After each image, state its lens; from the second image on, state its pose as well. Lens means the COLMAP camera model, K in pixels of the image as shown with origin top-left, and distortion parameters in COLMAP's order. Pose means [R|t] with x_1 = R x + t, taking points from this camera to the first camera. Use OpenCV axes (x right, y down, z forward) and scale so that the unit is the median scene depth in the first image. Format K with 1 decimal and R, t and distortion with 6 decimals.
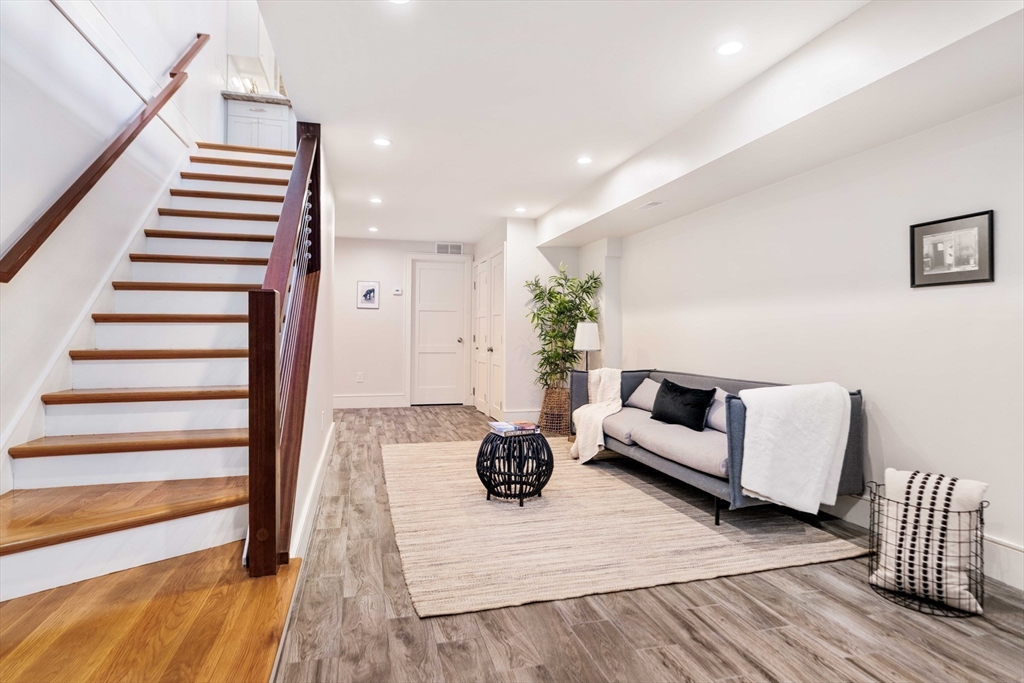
lens RADIAL K [[542.8, 0, 512.0], [0, 542.8, 341.5], [0, 0, 1]] dist [0.000348, 0.000062]
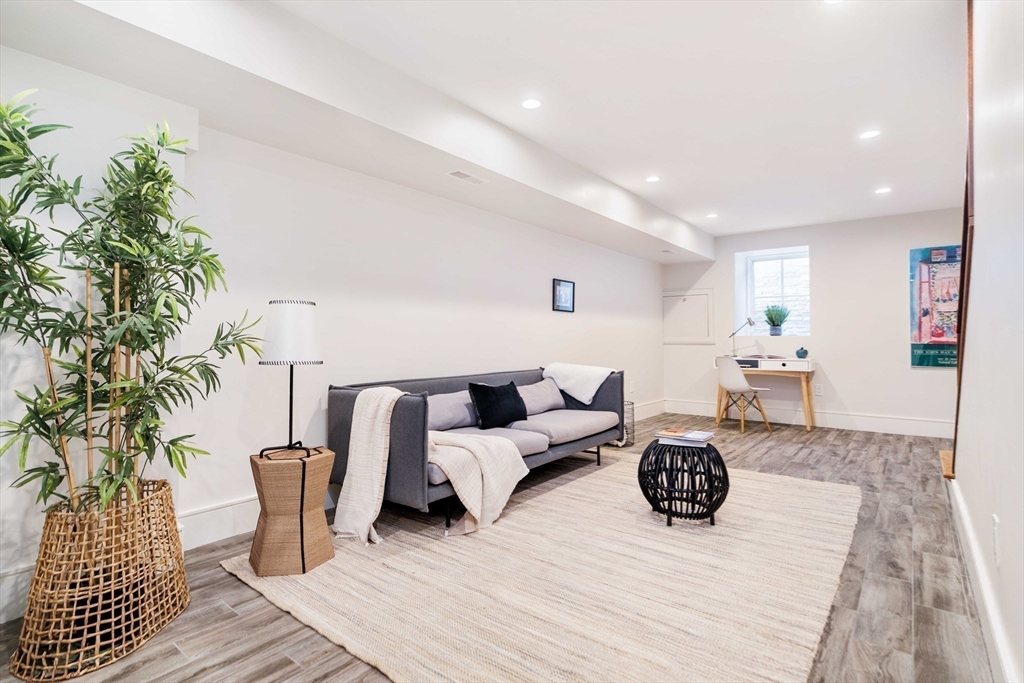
lens RADIAL K [[507.6, 0, 512.0], [0, 507.6, 341.5], [0, 0, 1]] dist [-0.001561, -0.001163]
pose [[-0.588901, -0.002684, 0.808201, -0.563178], [0.005452, 0.999959, 0.007293, -0.002566], [-0.808187, 0.008701, -0.588862, 1.936465]]
